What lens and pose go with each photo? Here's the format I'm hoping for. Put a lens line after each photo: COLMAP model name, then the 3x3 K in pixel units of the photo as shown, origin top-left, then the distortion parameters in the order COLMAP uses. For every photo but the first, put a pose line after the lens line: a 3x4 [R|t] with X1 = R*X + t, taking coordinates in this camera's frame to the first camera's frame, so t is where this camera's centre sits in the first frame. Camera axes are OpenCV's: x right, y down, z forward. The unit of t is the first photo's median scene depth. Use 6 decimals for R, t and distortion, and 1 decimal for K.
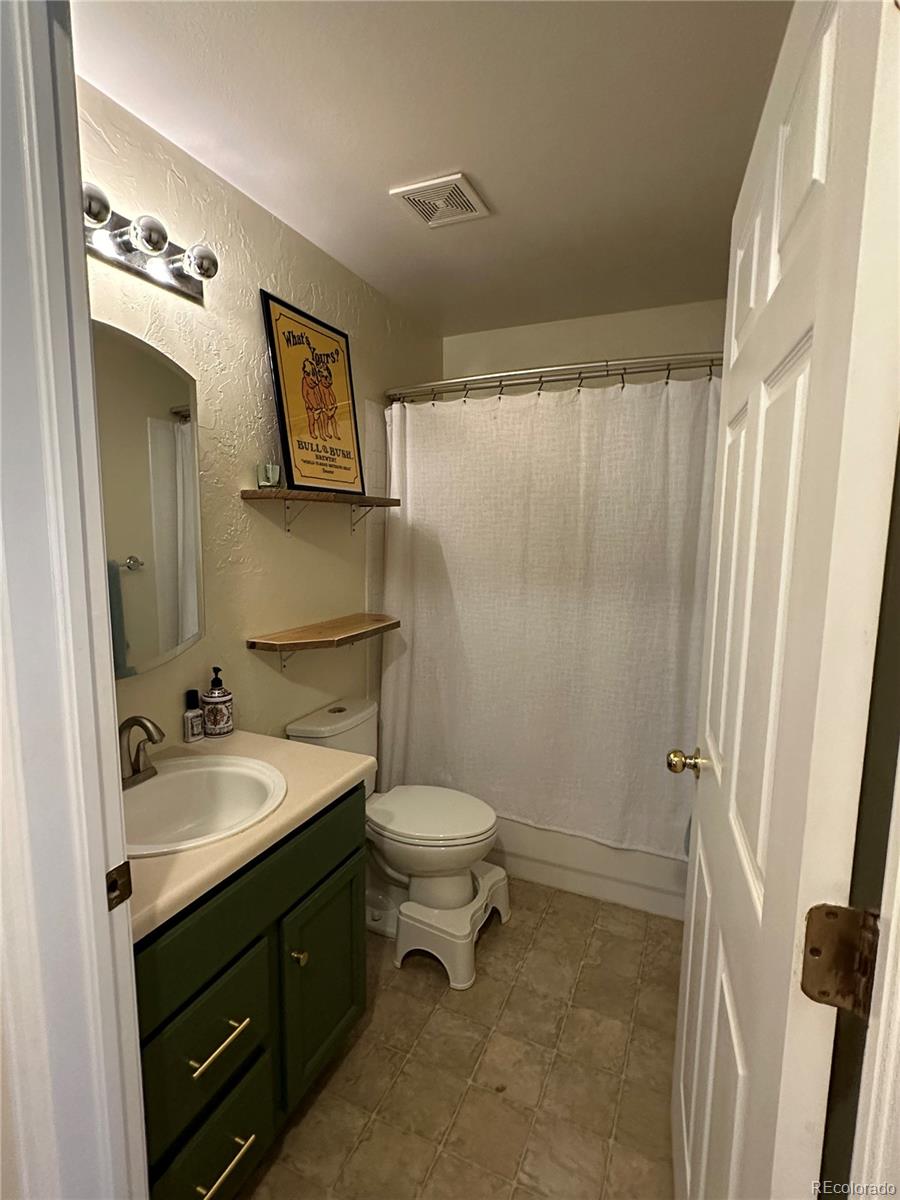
lens RADIAL K [[590.2, 0, 447.1], [0, 590.2, 601.3], [0, 0, 1]] dist [0.000177, -0.000836]
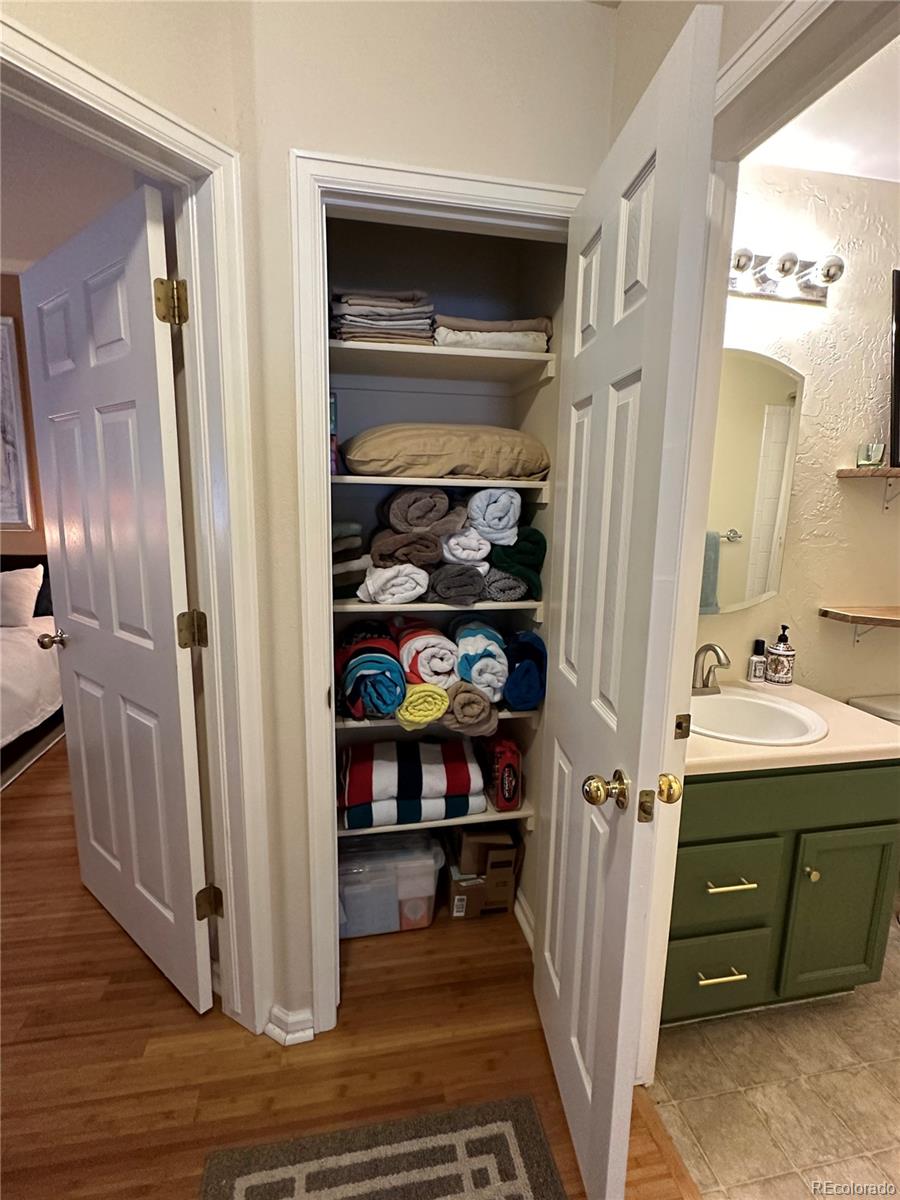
lens RADIAL K [[590.2, 0, 447.1], [0, 590.2, 601.3], [0, 0, 1]] dist [0.000177, -0.000836]
pose [[0.584313, 0.142590, -0.798903, 0.144116], [-0.116050, 0.989007, 0.091642, 0.037811], [0.803188, 0.039165, 0.594437, -0.228103]]
